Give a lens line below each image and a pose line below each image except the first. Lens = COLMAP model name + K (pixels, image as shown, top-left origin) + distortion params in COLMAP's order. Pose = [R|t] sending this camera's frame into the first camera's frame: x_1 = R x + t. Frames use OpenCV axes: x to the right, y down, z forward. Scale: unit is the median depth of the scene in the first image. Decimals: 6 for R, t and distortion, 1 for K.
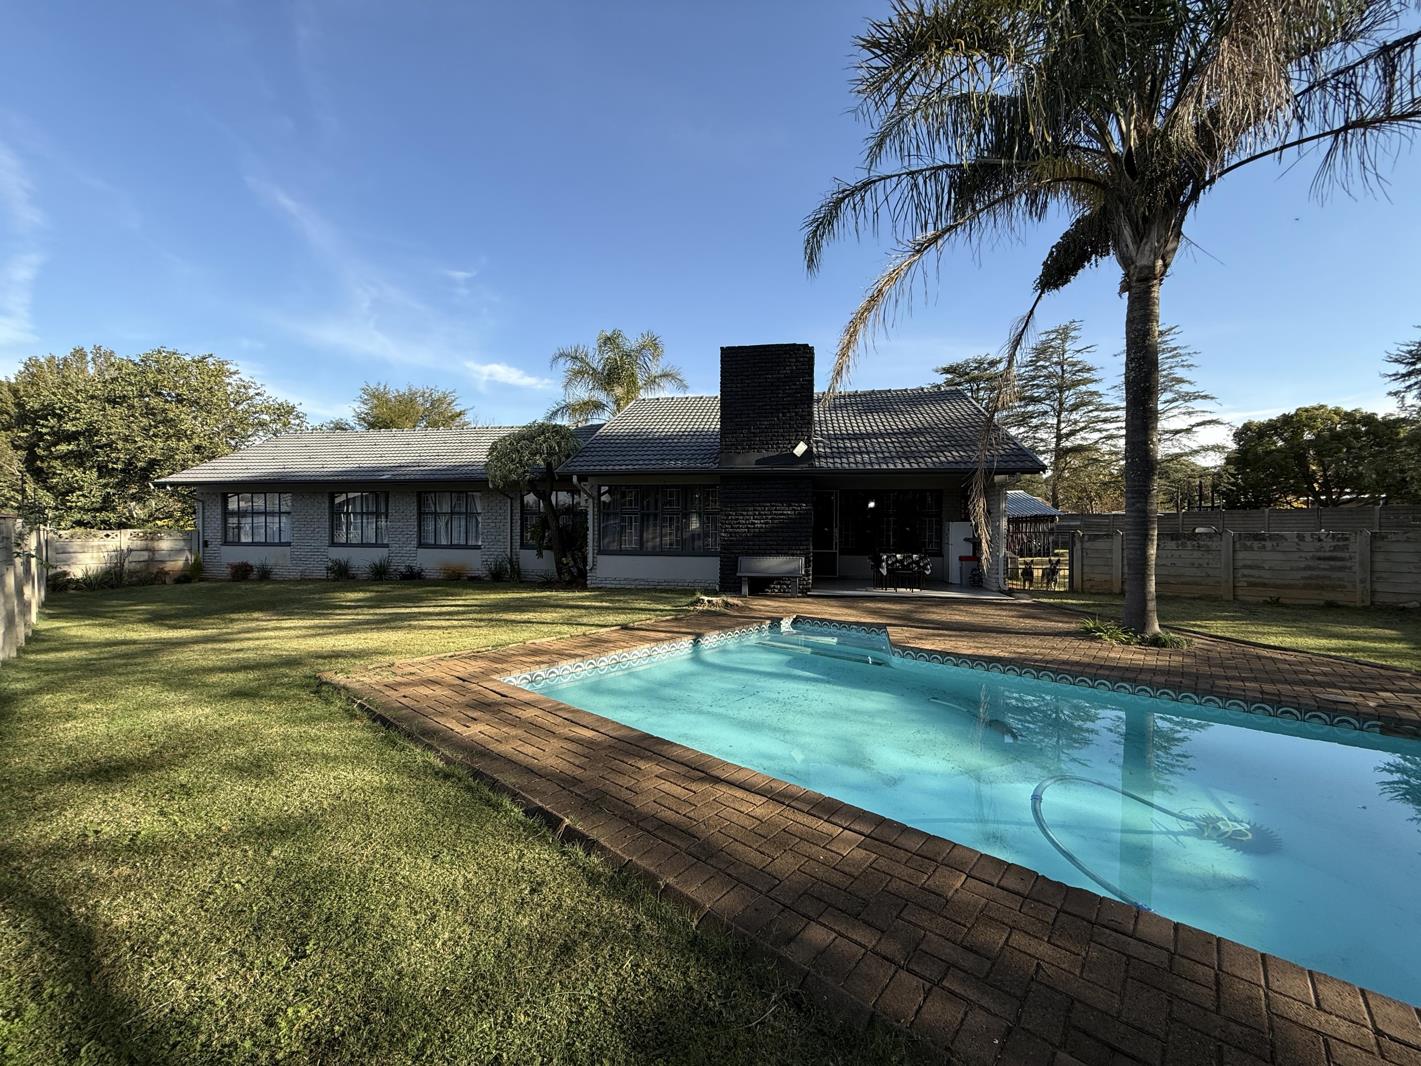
lens RADIAL K [[563.6, 0, 708.9], [0, 563.6, 536.9], [0, 0, 1]] dist [-0.000695, 0.000009]
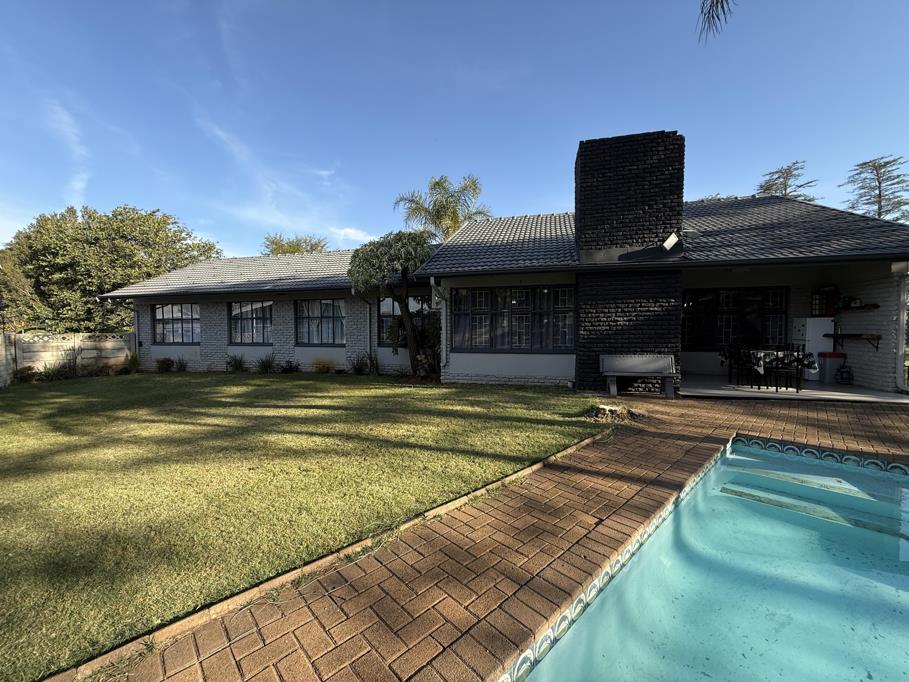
lens RADIAL K [[360.5, 0, 453.5], [0, 360.5, 343.5], [0, 0, 1]] dist [-0.000695, 0.000009]
pose [[0.995893, -0.006438, -0.090312, -0.104280], [0.008396, 0.999738, 0.021312, -0.000184], [0.090151, -0.021983, 0.995685, 0.252542]]
